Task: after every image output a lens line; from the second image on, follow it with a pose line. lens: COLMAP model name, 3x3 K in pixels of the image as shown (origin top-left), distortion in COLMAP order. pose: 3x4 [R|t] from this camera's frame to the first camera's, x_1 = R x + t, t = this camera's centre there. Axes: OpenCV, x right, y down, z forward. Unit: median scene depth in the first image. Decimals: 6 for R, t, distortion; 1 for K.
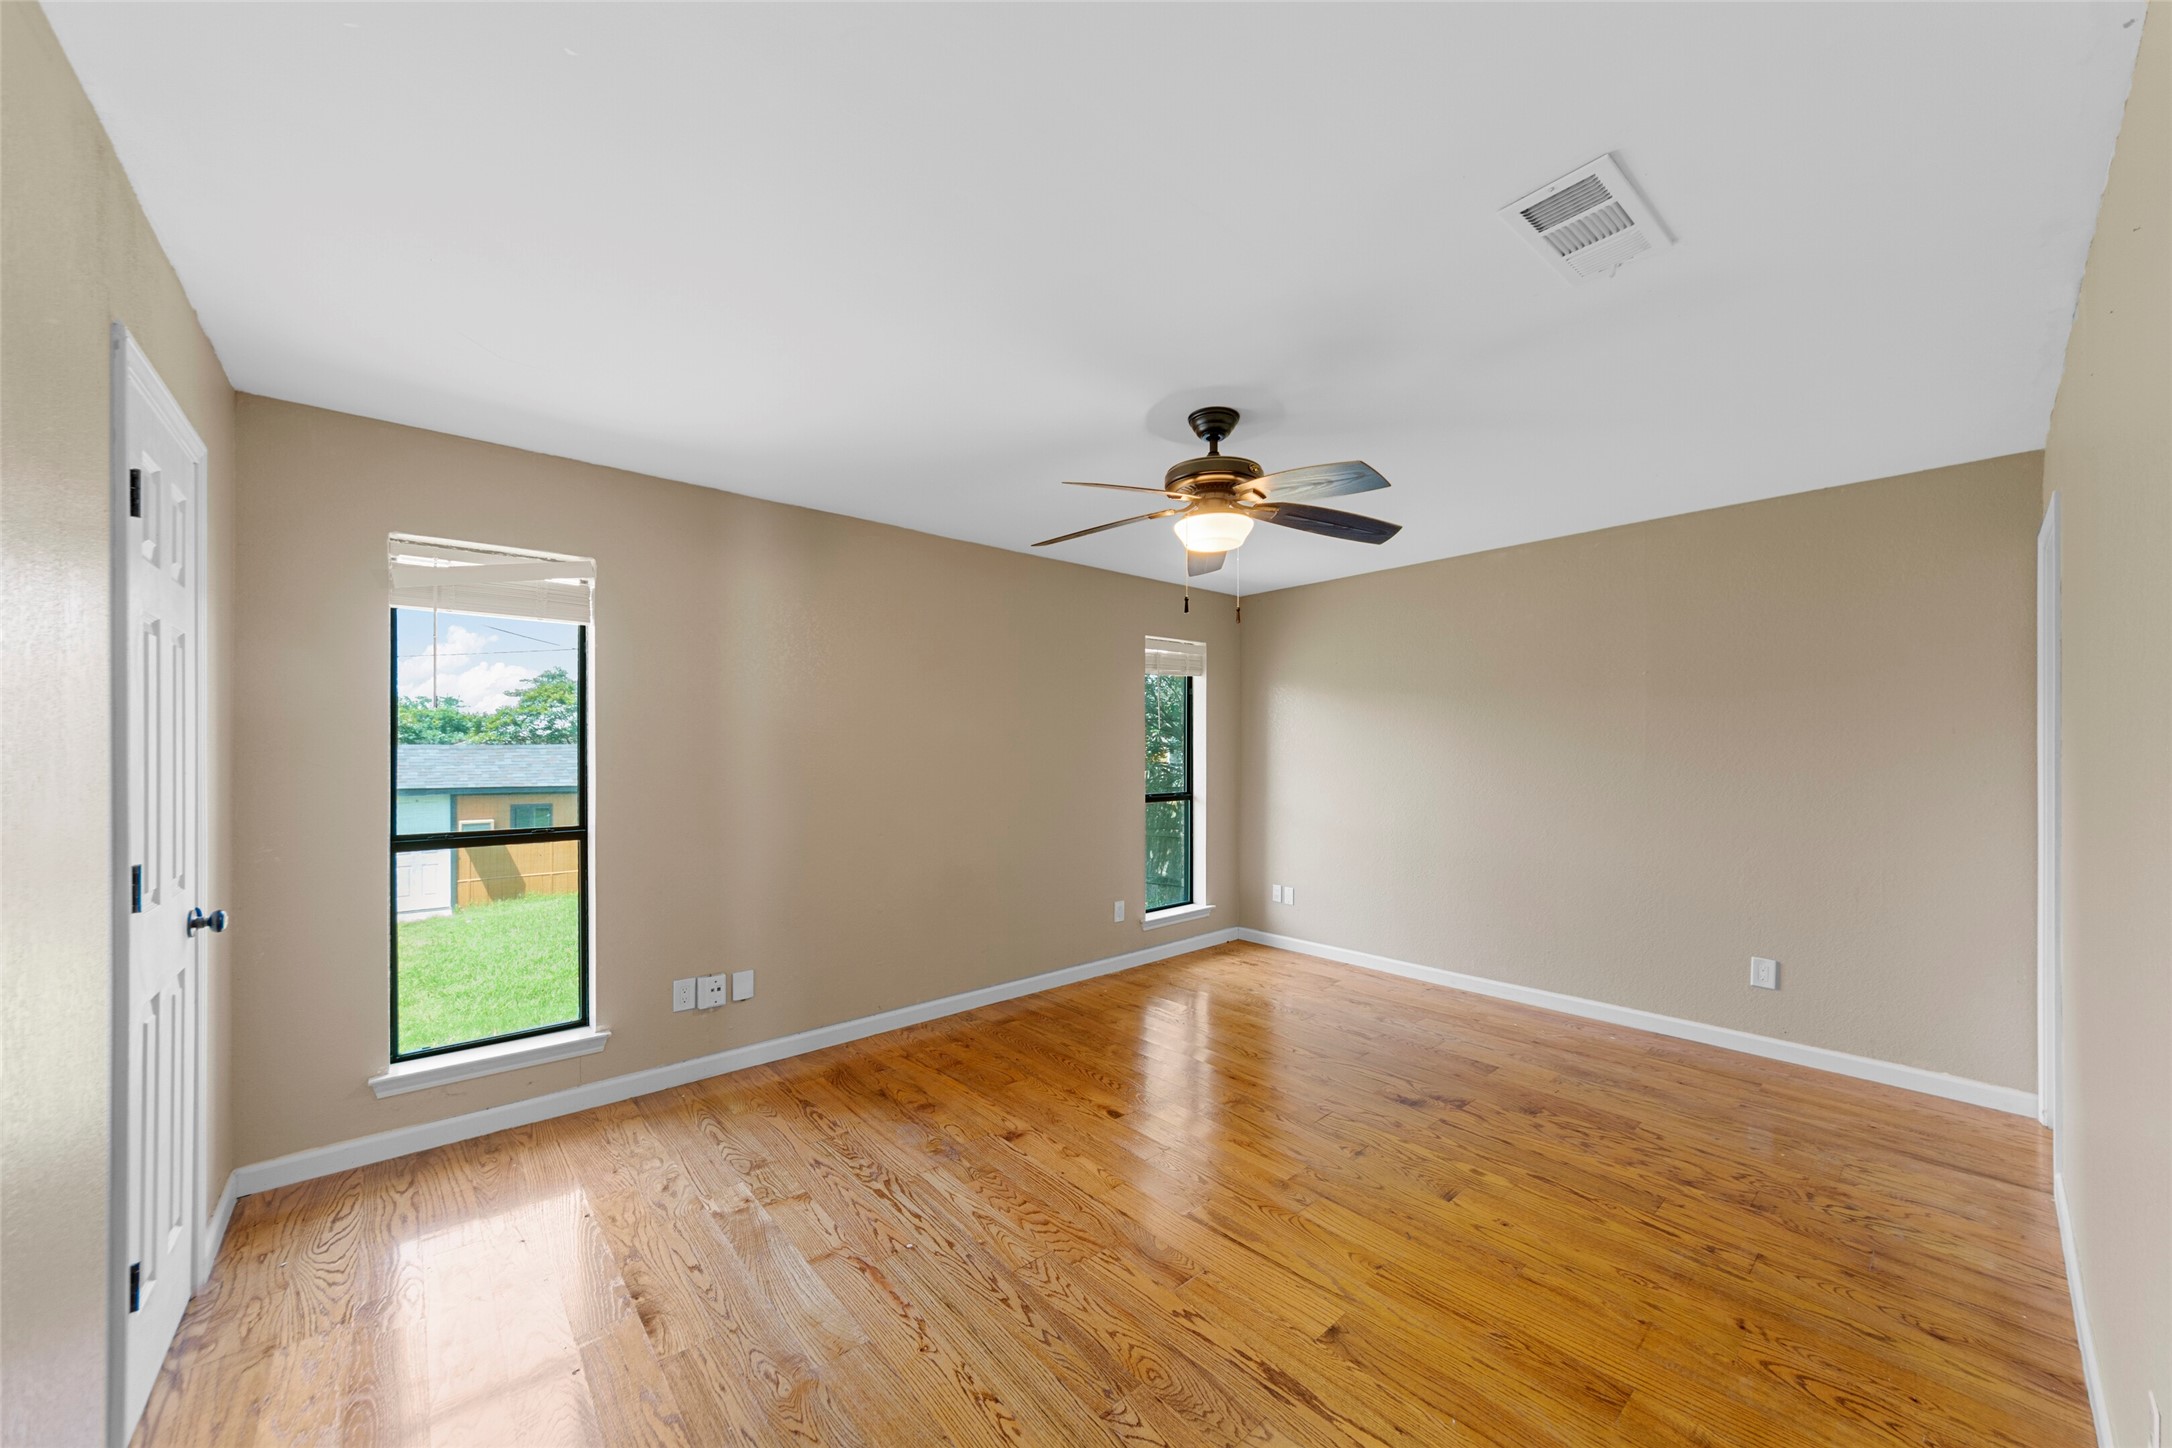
lens RADIAL K [[779.0, 0, 1083.1], [0, 779.0, 738.8], [0, 0, 1]] dist [0.003447, -0.001011]
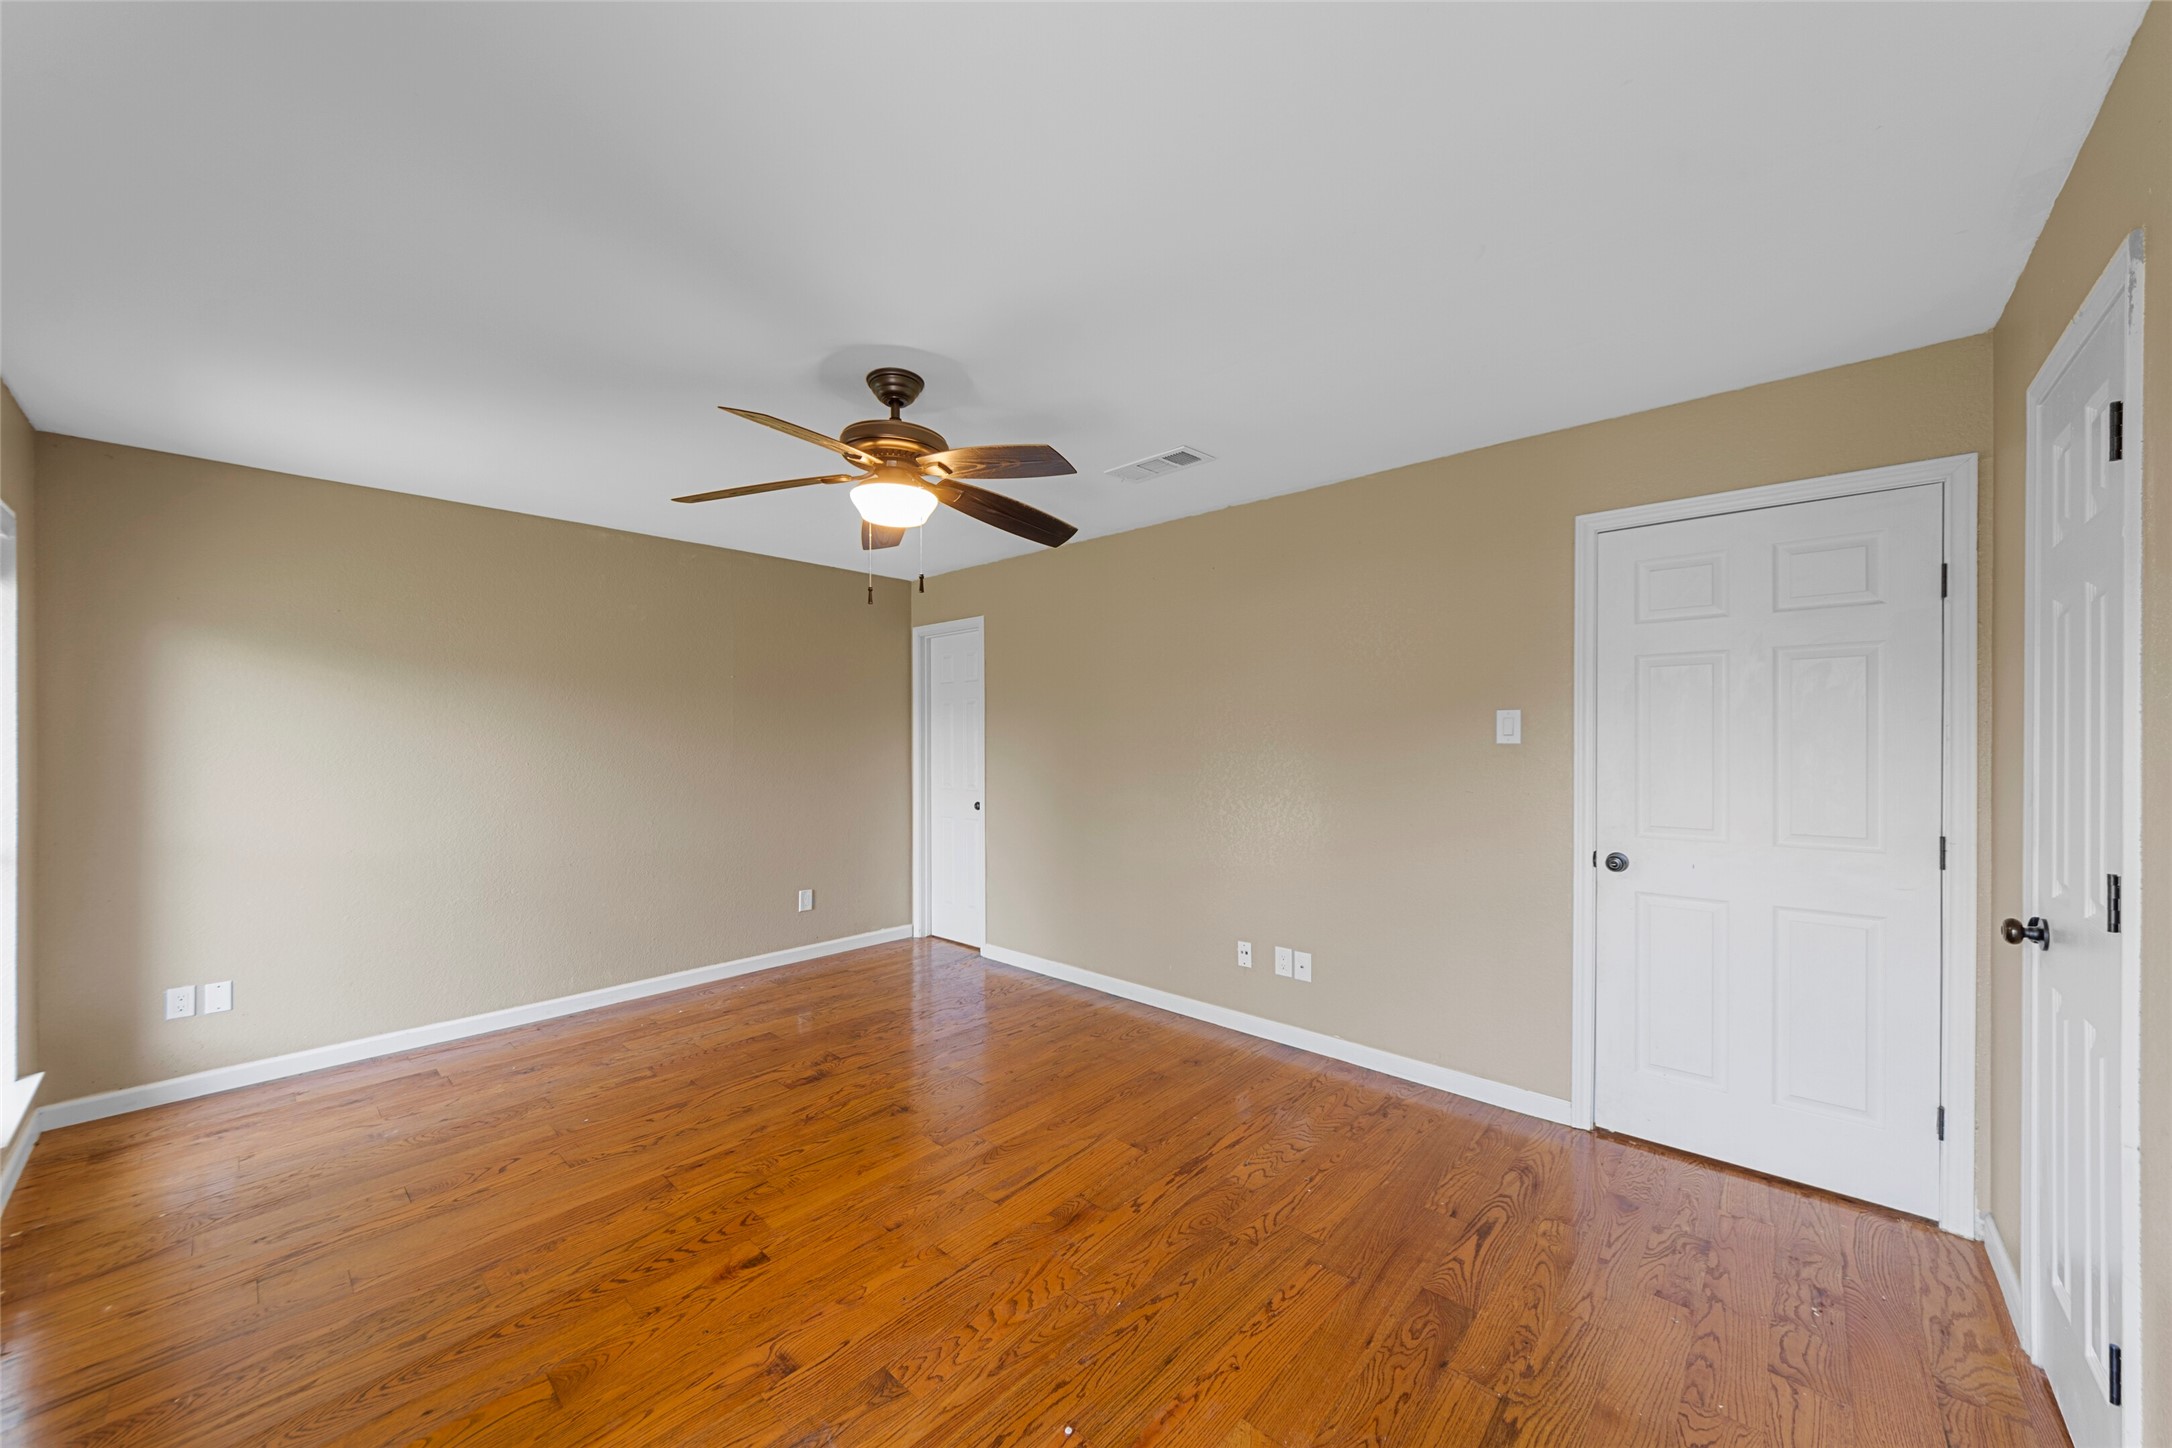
lens RADIAL K [[779.0, 0, 1085.3], [0, 779.0, 736.1], [0, 0, 1]] dist [0.003447, -0.001011]
pose [[-0.098964, 0.004119, 0.995082, -0.647714], [-0.010338, 0.999933, -0.005167, 0.008312], [-0.995037, -0.010798, -0.098915, 0.729506]]
